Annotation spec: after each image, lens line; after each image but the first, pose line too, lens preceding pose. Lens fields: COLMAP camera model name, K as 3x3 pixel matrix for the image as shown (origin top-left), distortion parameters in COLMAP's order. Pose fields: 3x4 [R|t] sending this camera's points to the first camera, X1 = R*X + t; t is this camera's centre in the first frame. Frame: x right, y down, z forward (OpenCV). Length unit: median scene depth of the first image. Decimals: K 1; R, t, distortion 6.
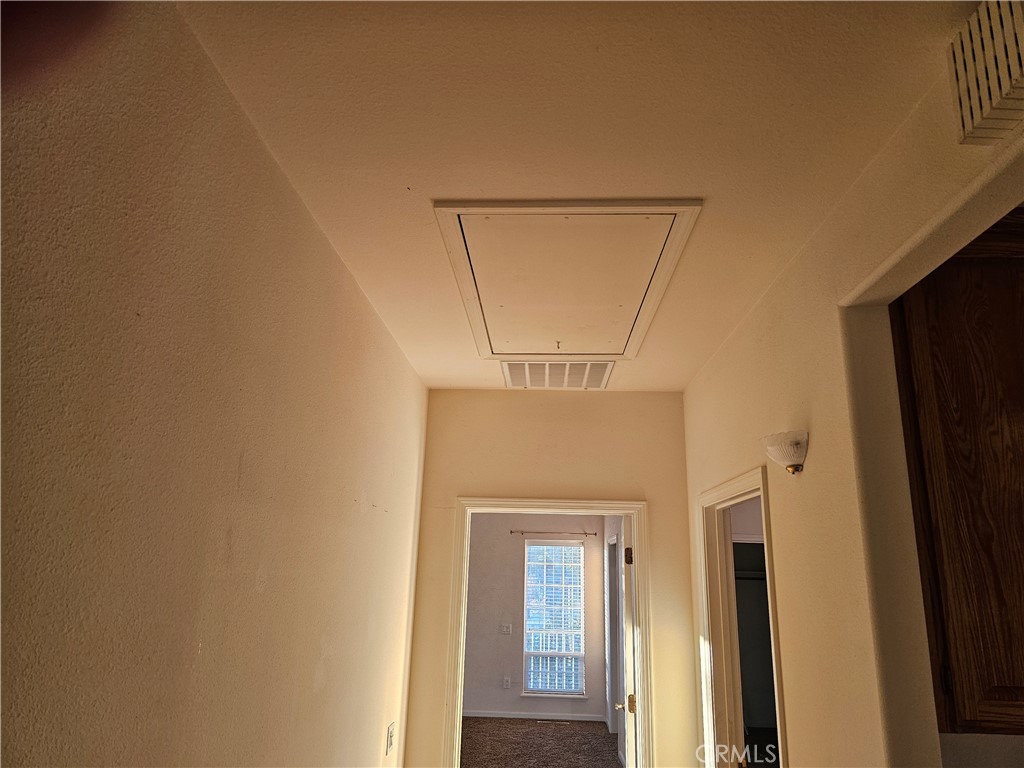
lens RADIAL K [[670.8, 0, 510.4], [0, 670.8, 381.2], [0, 0, 1]] dist [0.073629, -0.056612]
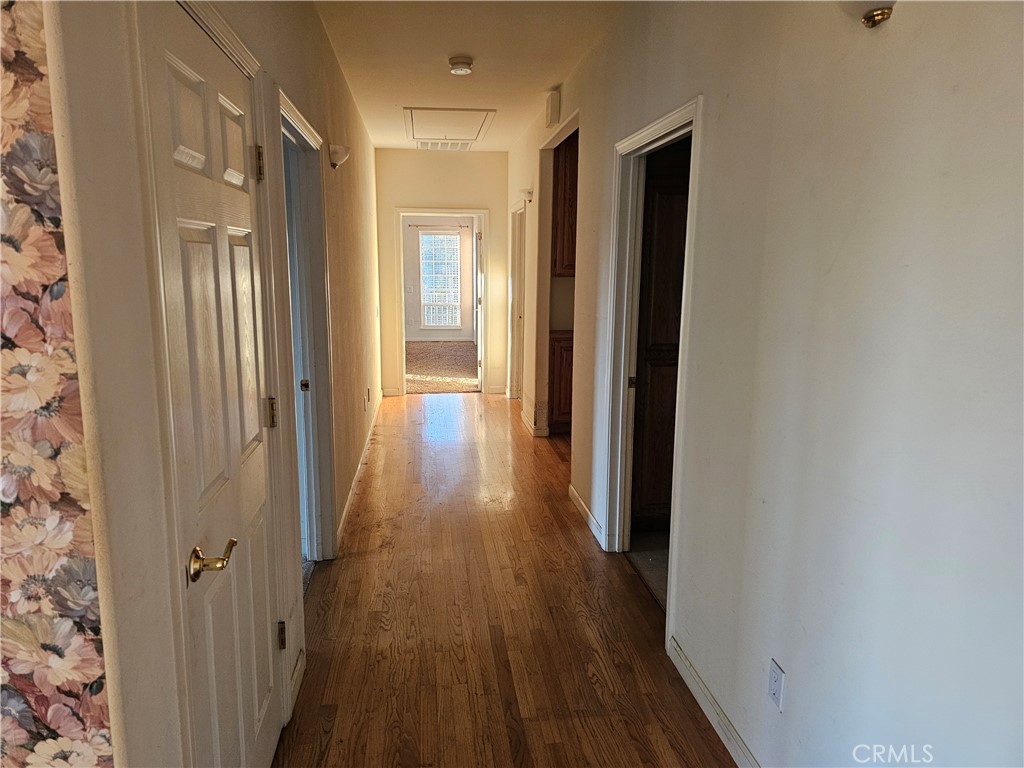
lens RADIAL K [[687.1, 0, 512.0], [0, 687.1, 384.0], [0, 0, 1]] dist [0.059539, -0.047048]
pose [[0.984490, -0.046827, 0.169073, -0.099992], [-0.030441, 0.903507, 0.427491, -0.224651], [-0.172777, -0.426007, 0.888069, -1.026721]]
